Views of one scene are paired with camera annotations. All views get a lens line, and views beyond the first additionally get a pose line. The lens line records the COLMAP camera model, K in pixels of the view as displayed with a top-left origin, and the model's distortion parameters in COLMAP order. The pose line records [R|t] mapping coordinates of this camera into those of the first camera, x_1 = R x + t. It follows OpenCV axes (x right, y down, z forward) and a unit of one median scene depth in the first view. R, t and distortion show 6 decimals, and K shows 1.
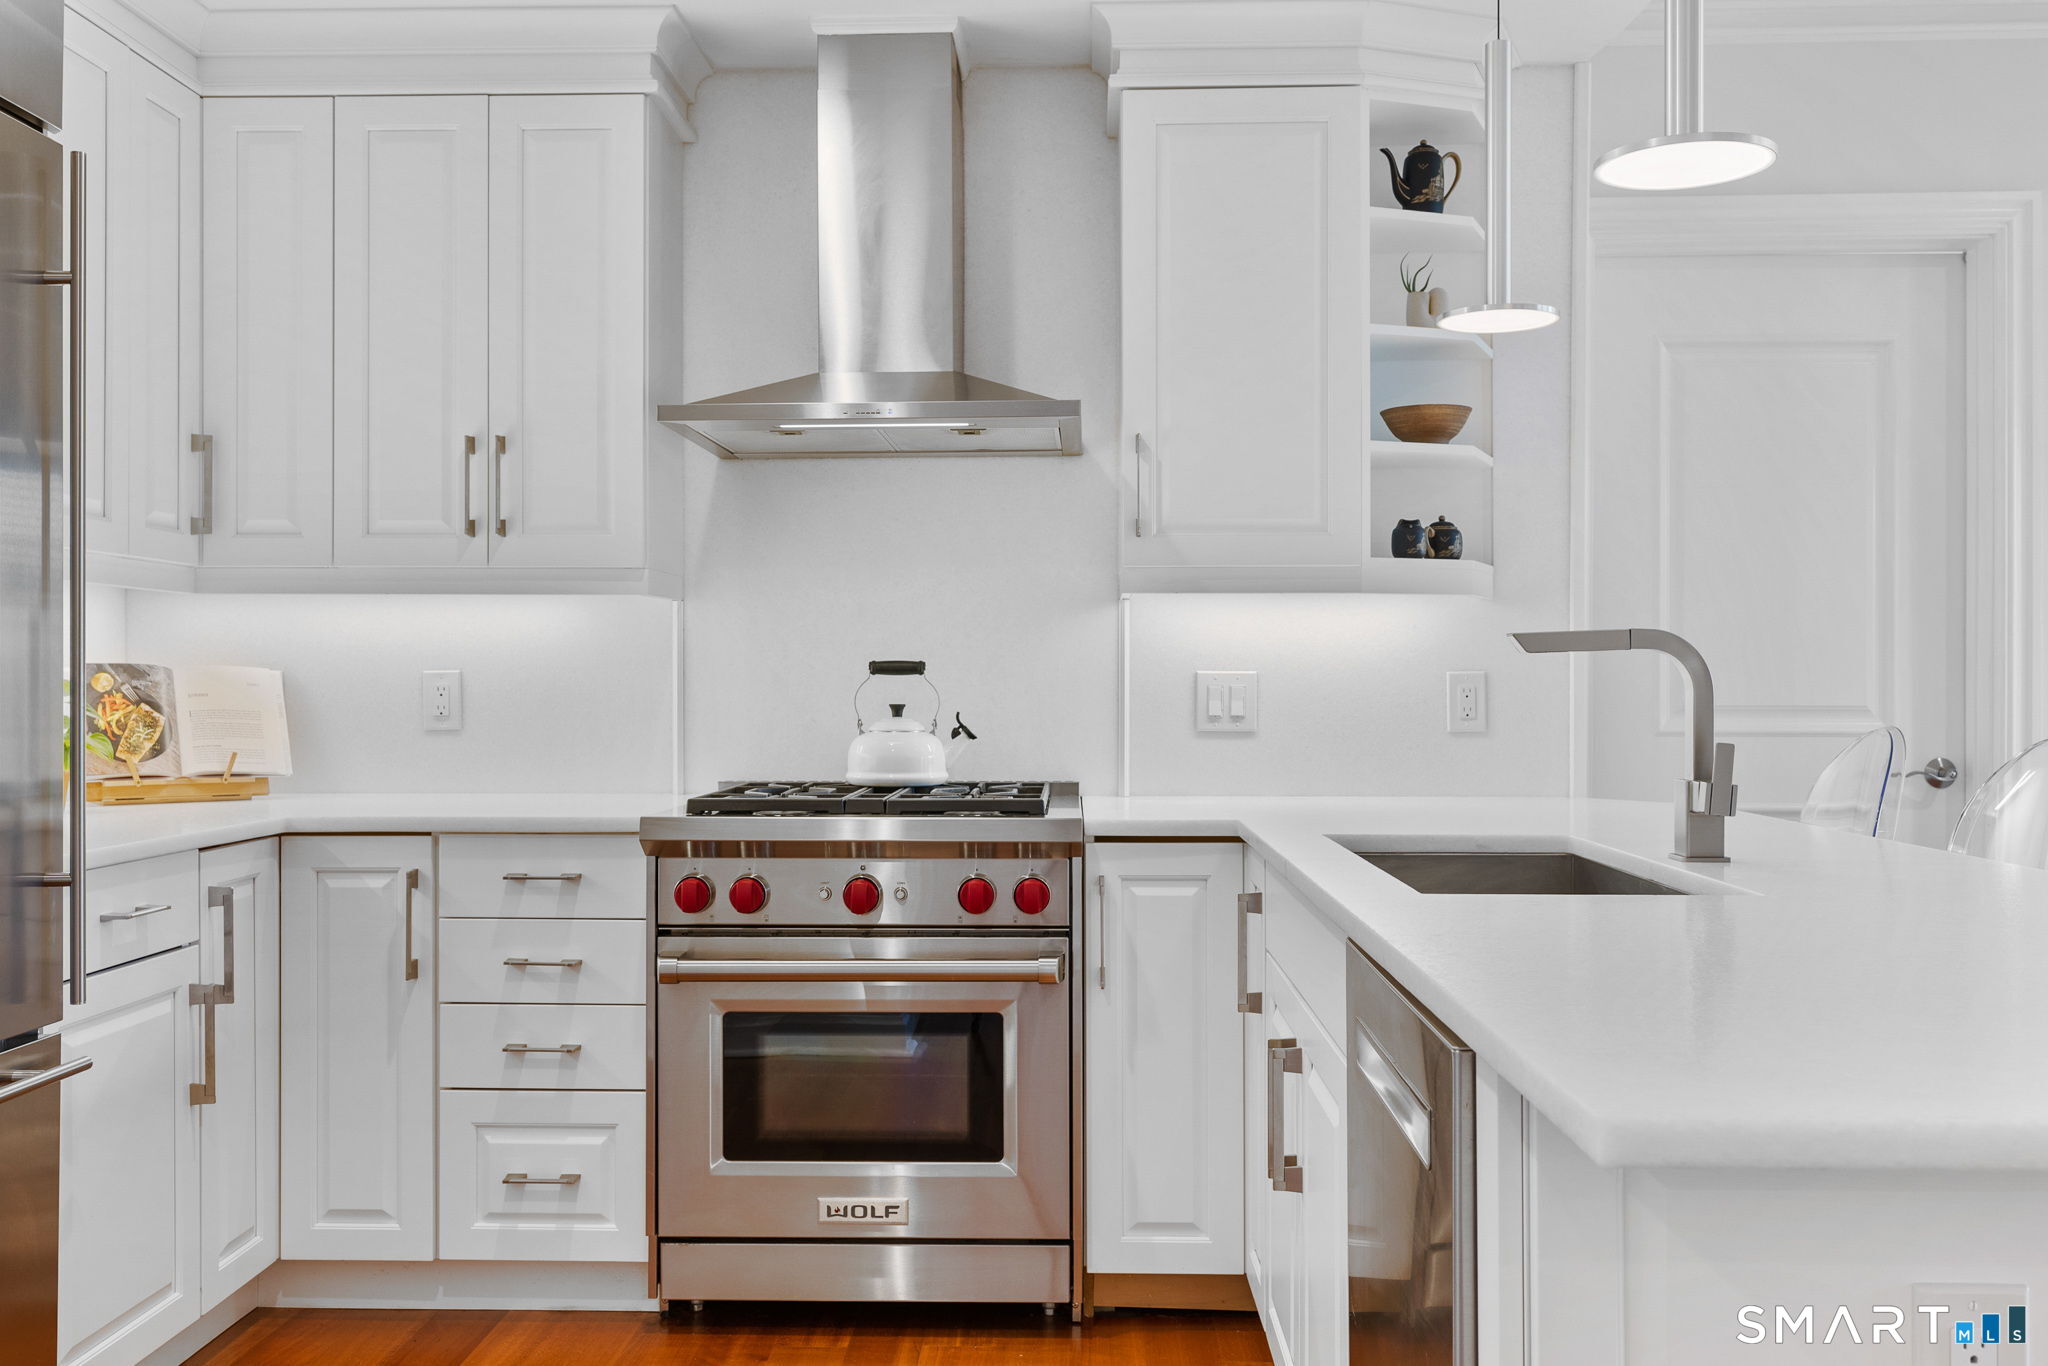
lens RADIAL K [[1767.8, 0, 1022.1], [0, 1767.8, 684.2], [0, 0, 1]] dist [-0.002083, 0.006051]
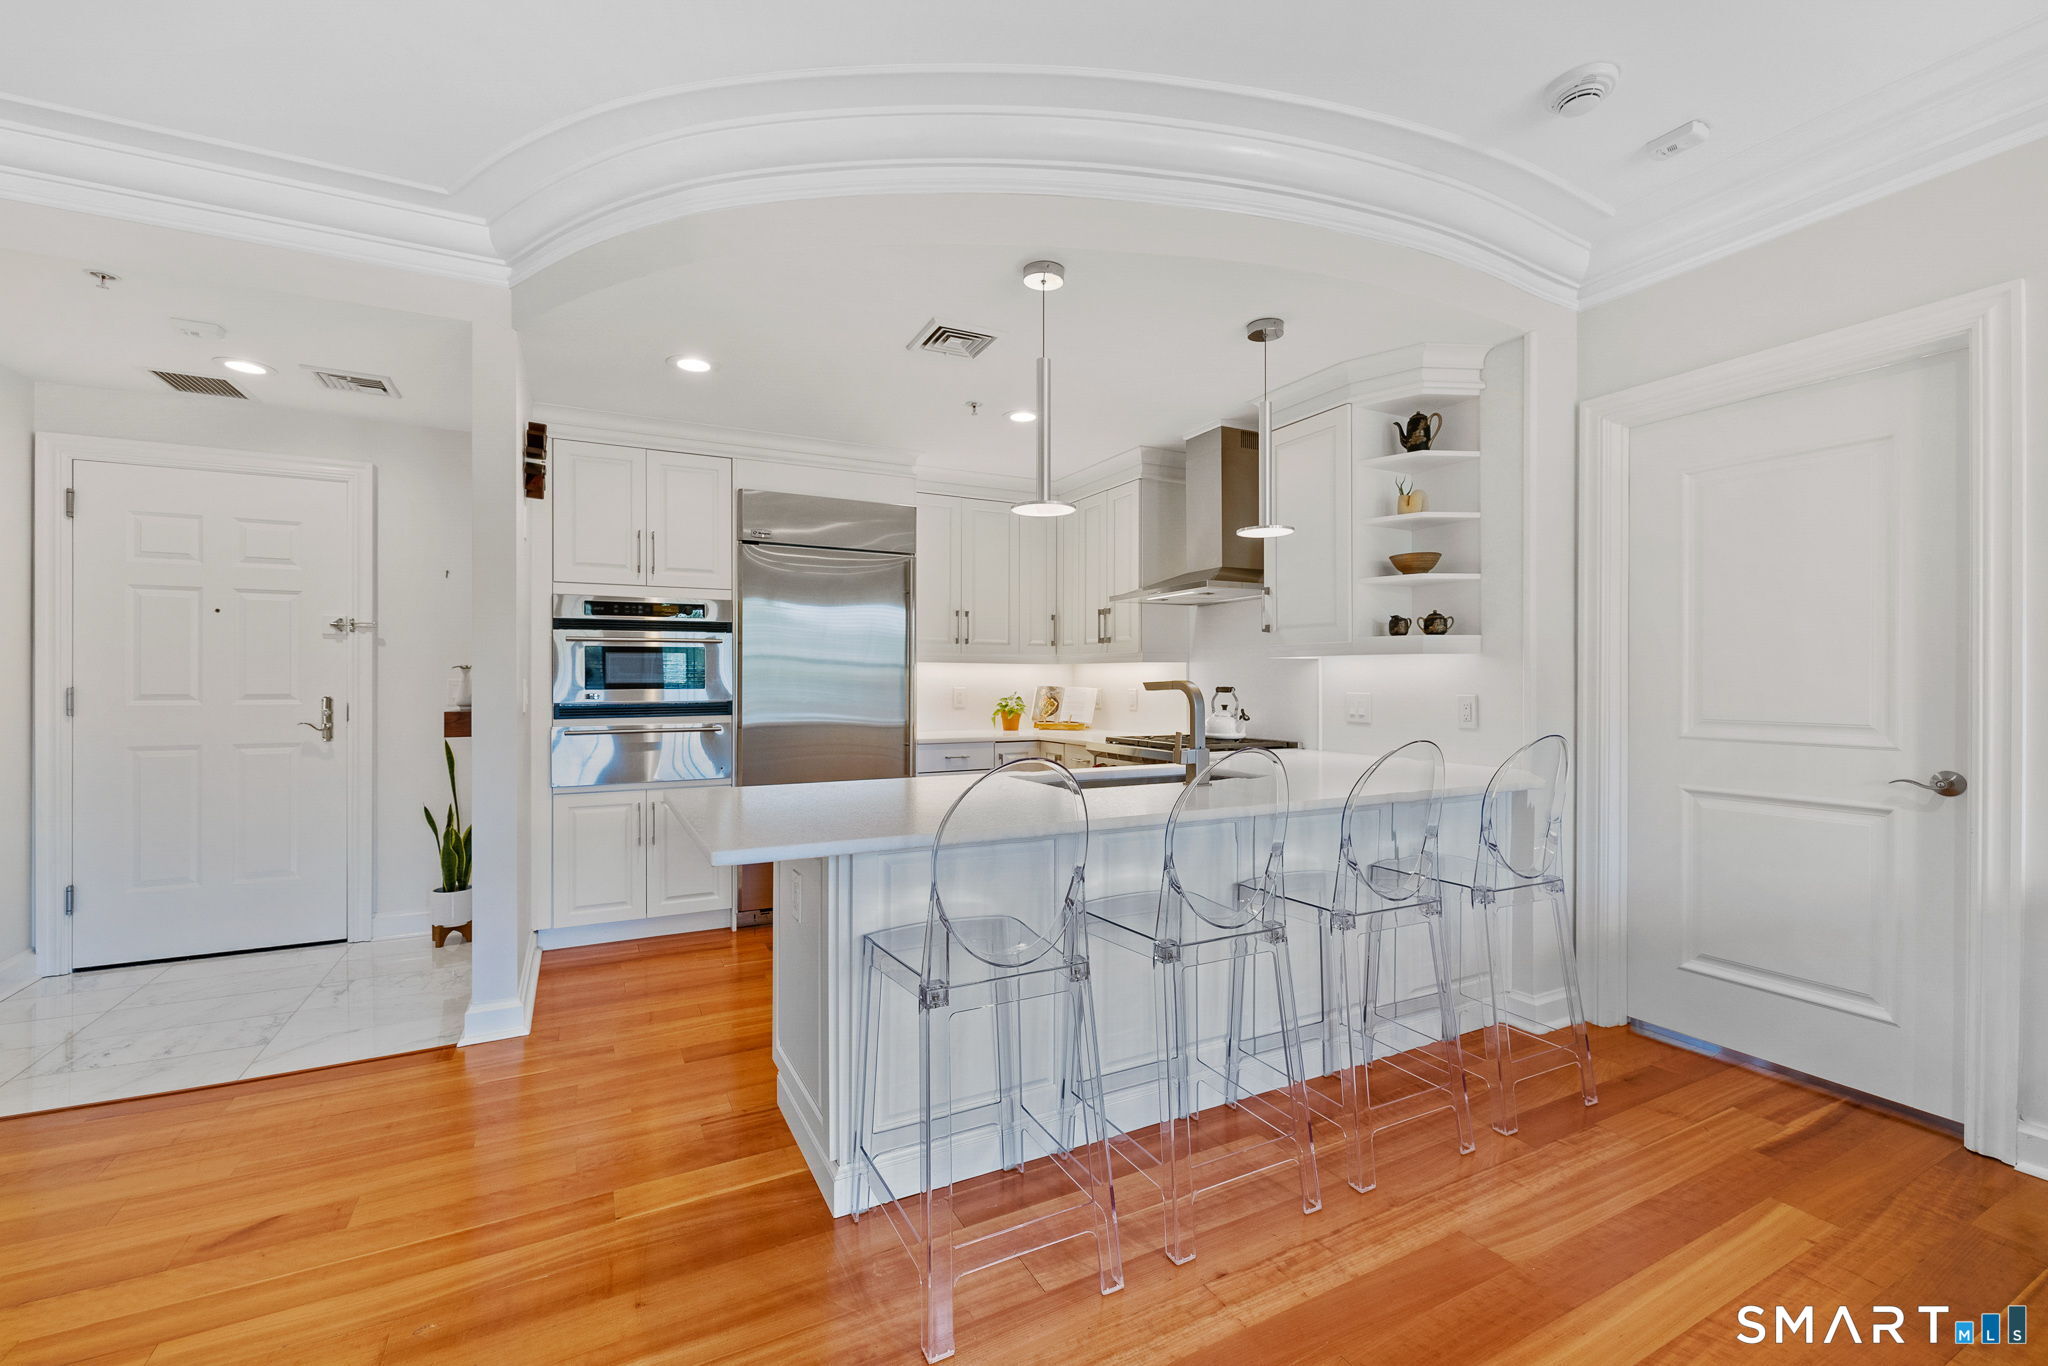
lens RADIAL K [[851.4, 0, 1016.5], [0, 851.4, 682.4], [0, 0, 1]] dist [-0.001947, -0.000274]
pose [[0.485149, 0.001722, -0.874430, 0.849355], [-0.003169, 0.999995, 0.000211, -0.019714], [0.874426, 0.002668, 0.485152, 0.198129]]
